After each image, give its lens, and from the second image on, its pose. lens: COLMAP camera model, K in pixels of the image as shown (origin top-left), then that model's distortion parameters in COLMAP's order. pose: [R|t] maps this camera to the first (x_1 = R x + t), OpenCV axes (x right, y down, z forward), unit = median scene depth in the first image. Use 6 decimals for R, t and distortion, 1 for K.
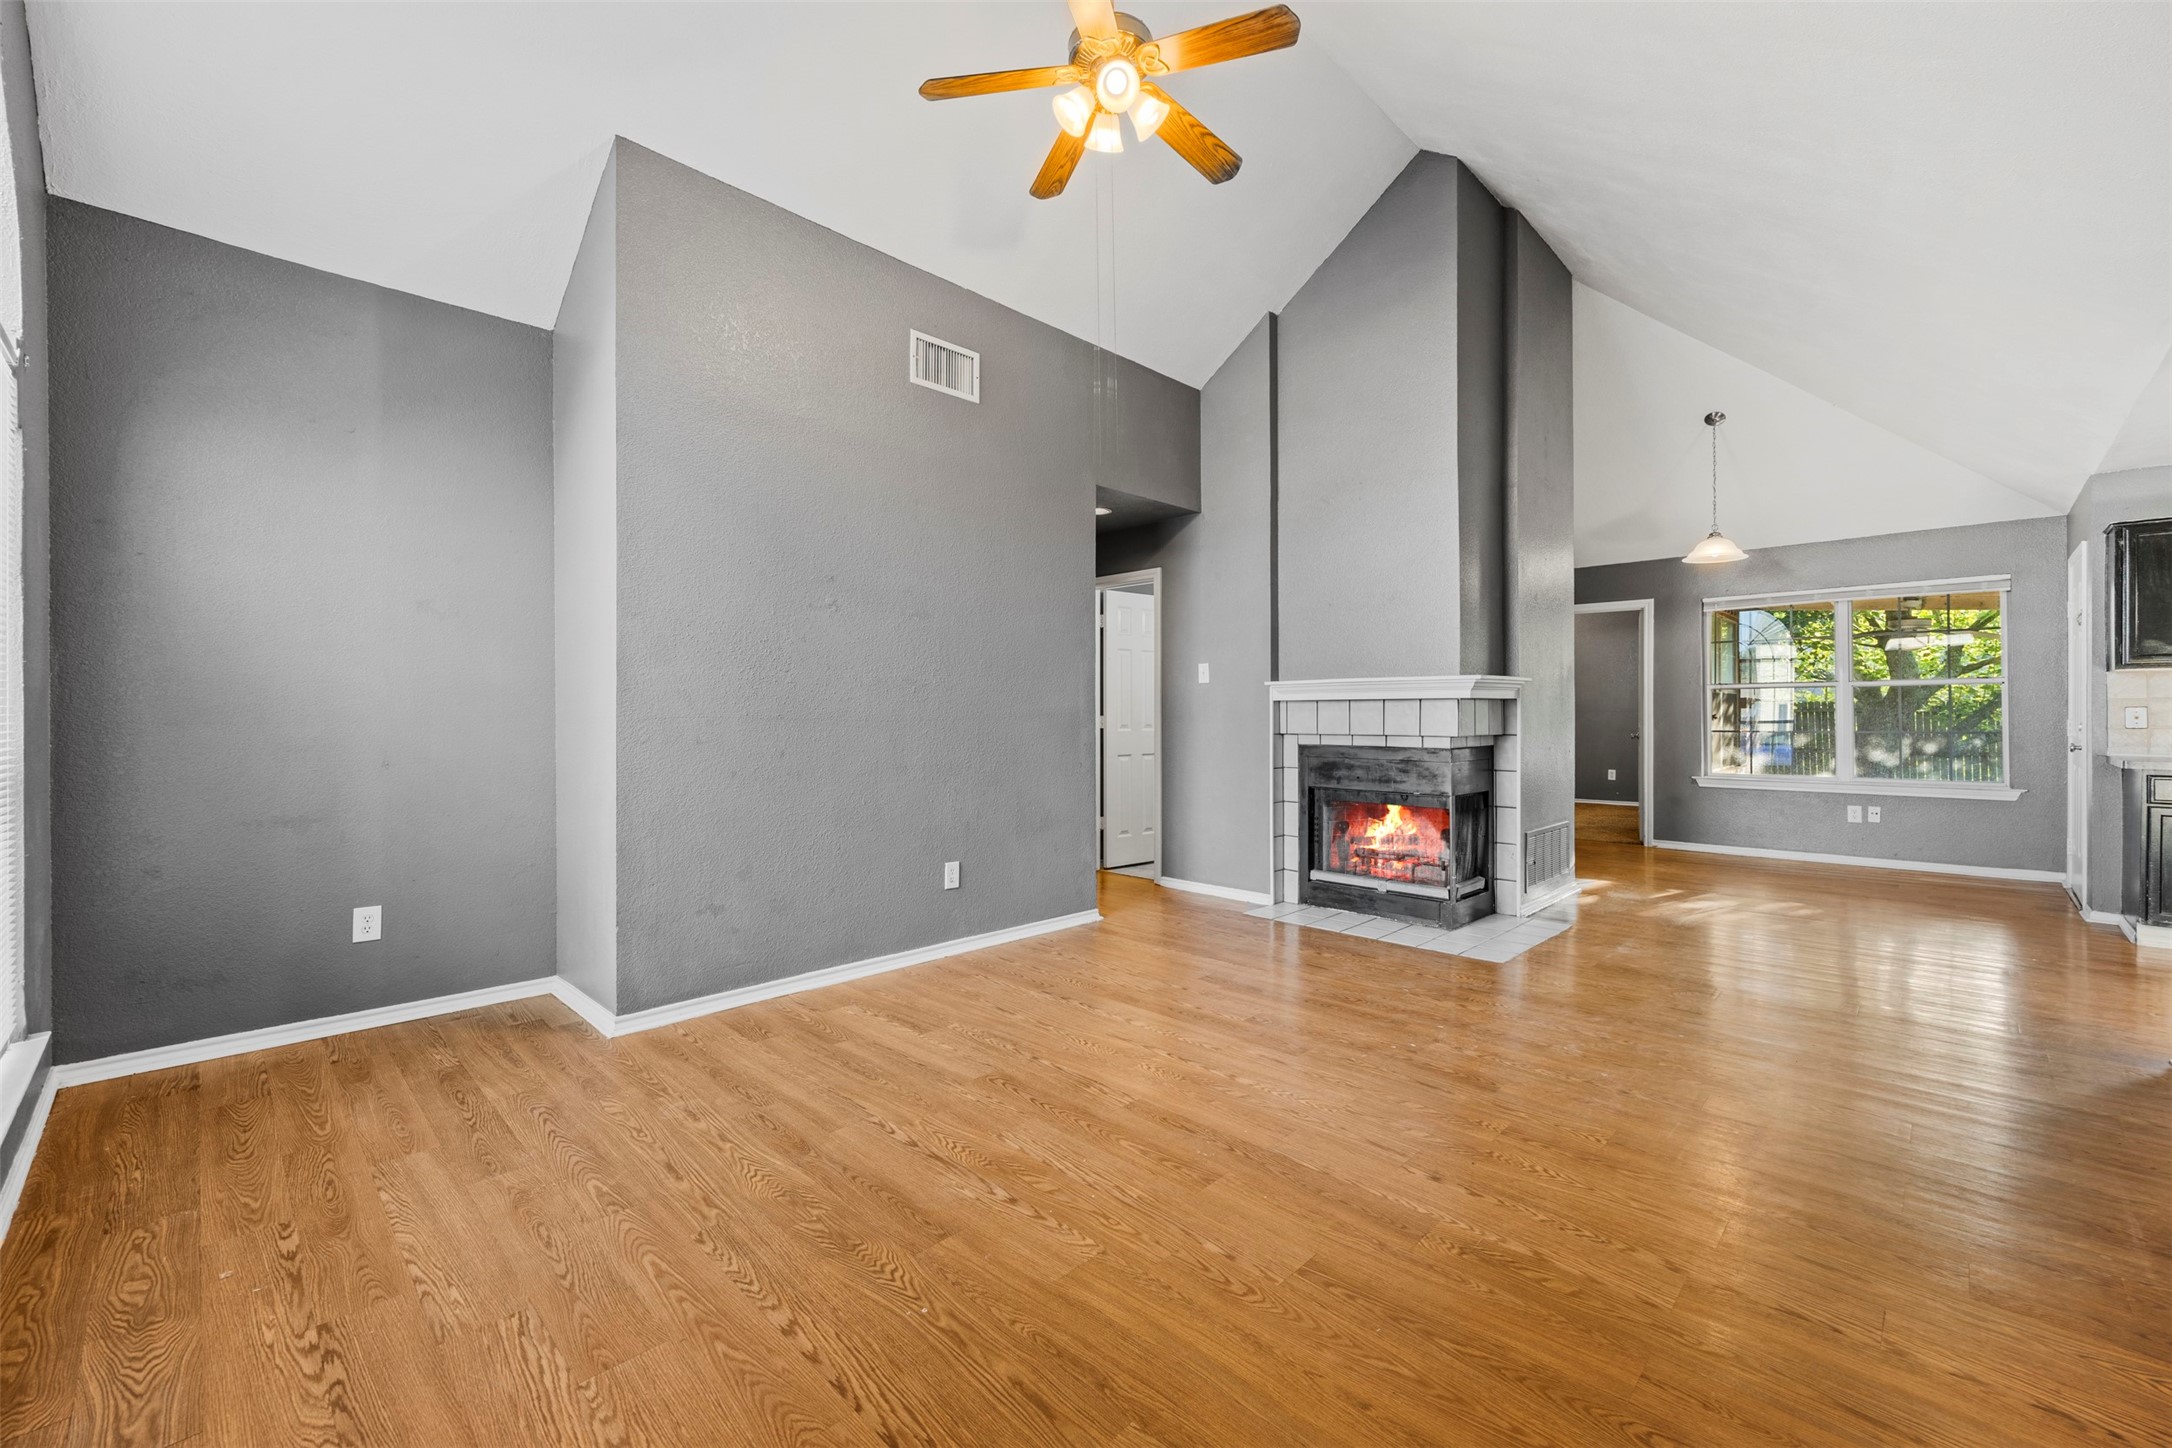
lens RADIAL K [[881.6, 0, 1088.0], [0, 881.6, 714.8], [0, 0, 1]] dist [-0.004765, -0.000492]
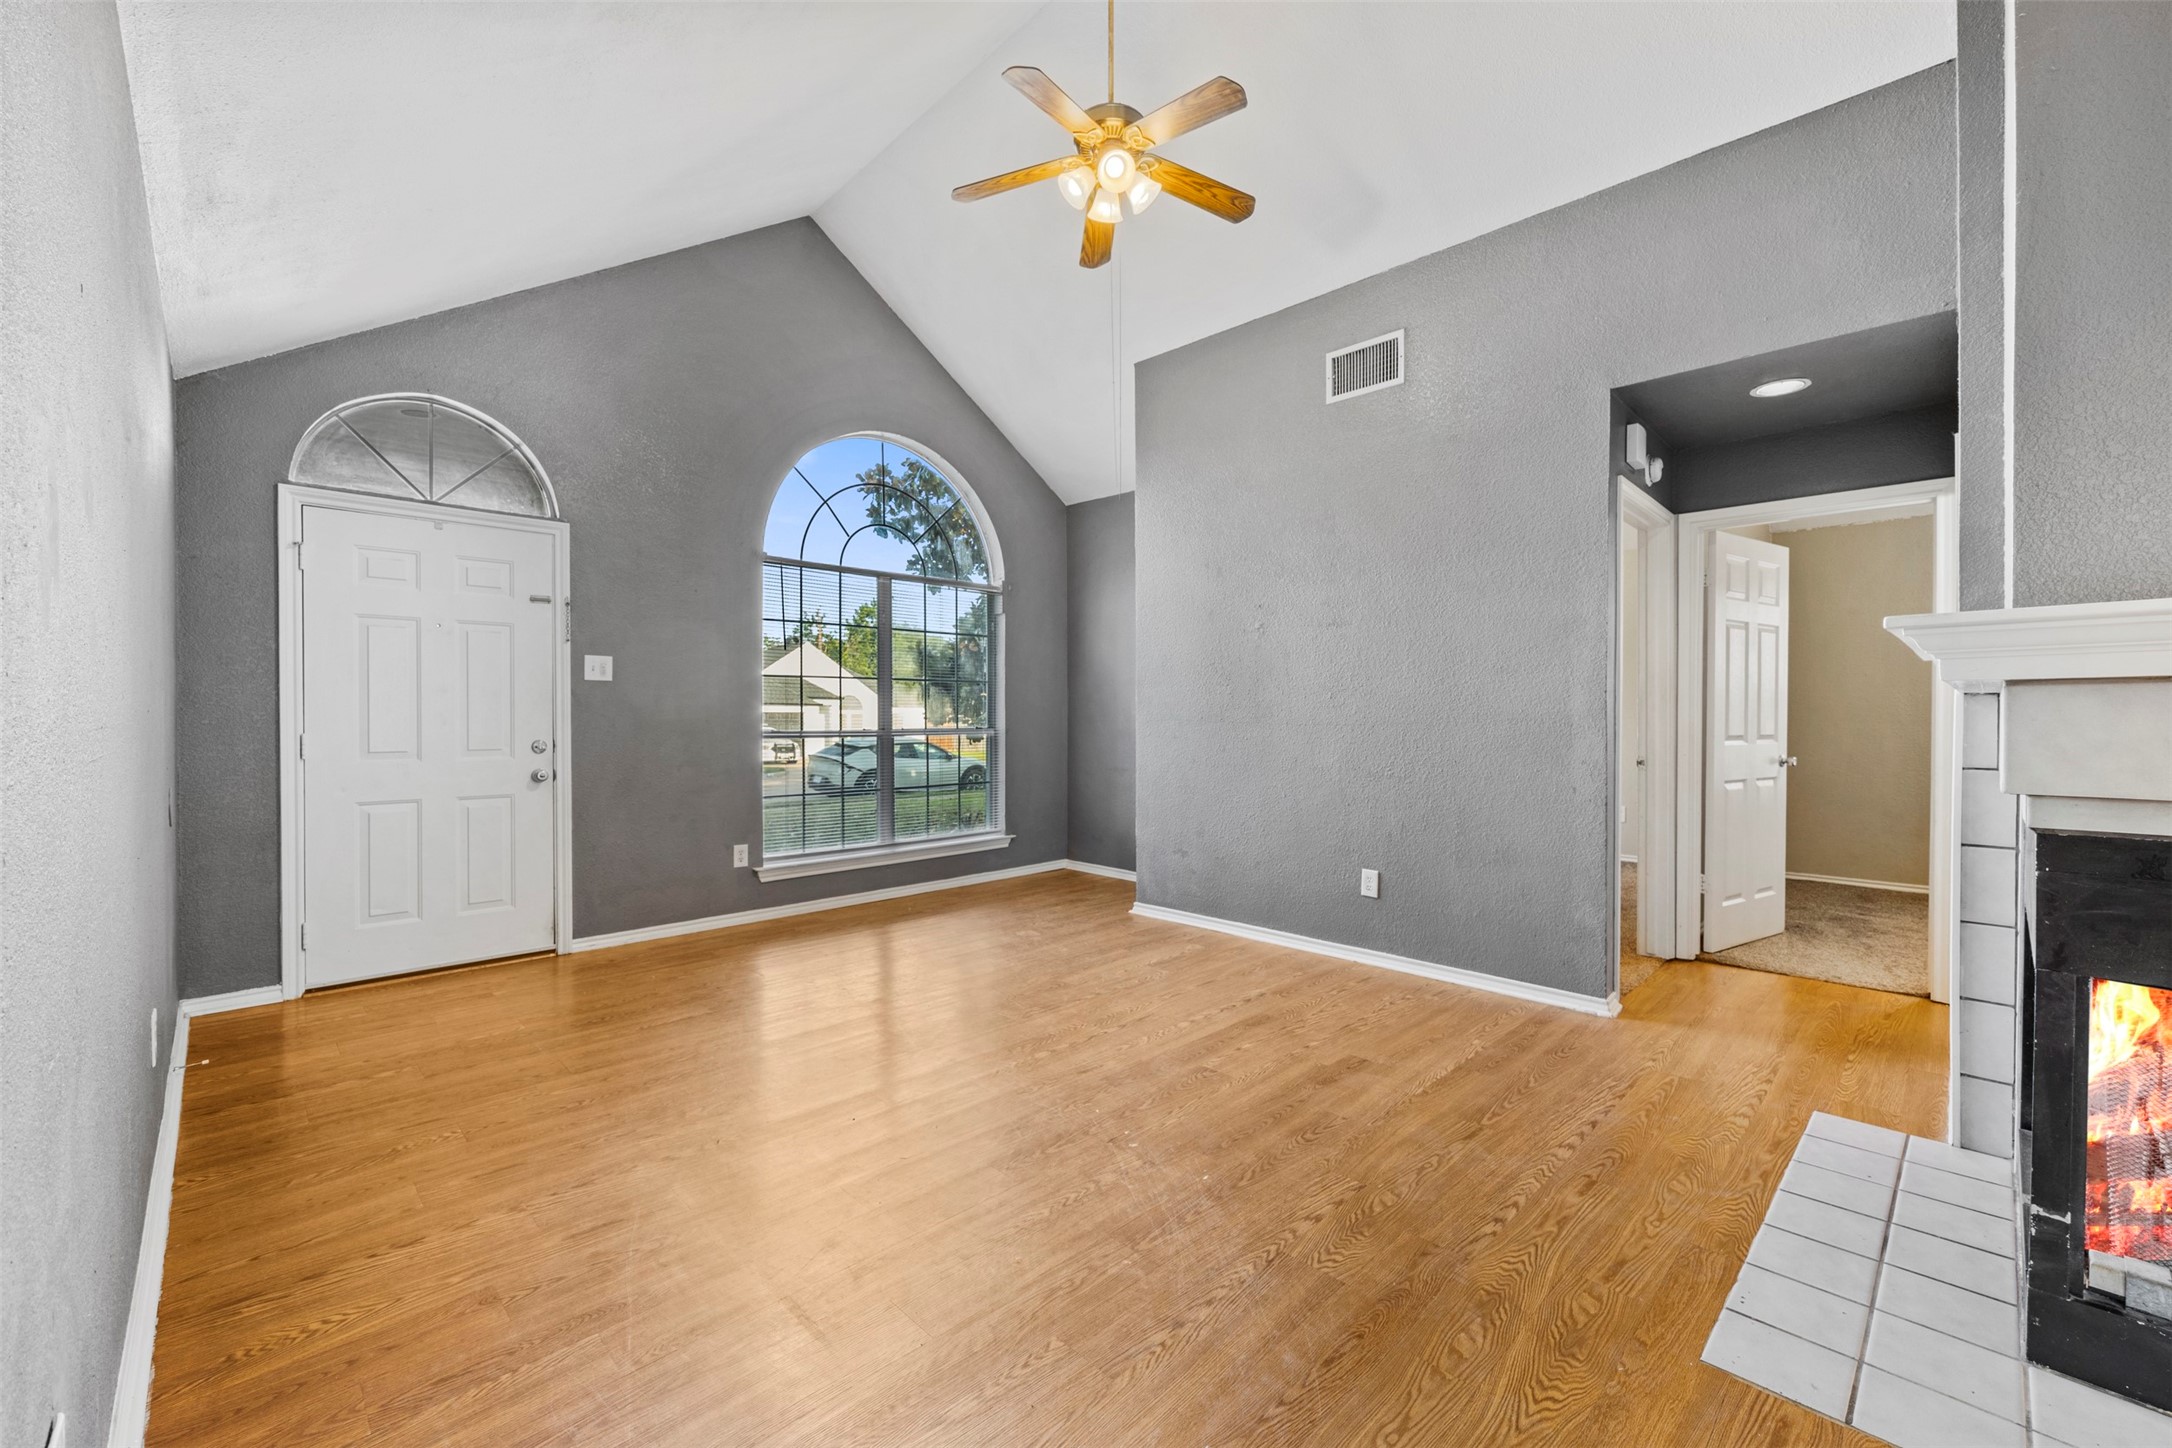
lens RADIAL K [[881.6, 0, 1088.1], [0, 881.6, 724.0], [0, 0, 1]] dist [-0.004765, -0.000492]
pose [[-0.018989, 0.009105, -0.999778, 0.997466], [-0.002535, 0.999955, 0.009155, -0.003929], [0.999816, 0.002708, -0.018966, 0.847432]]
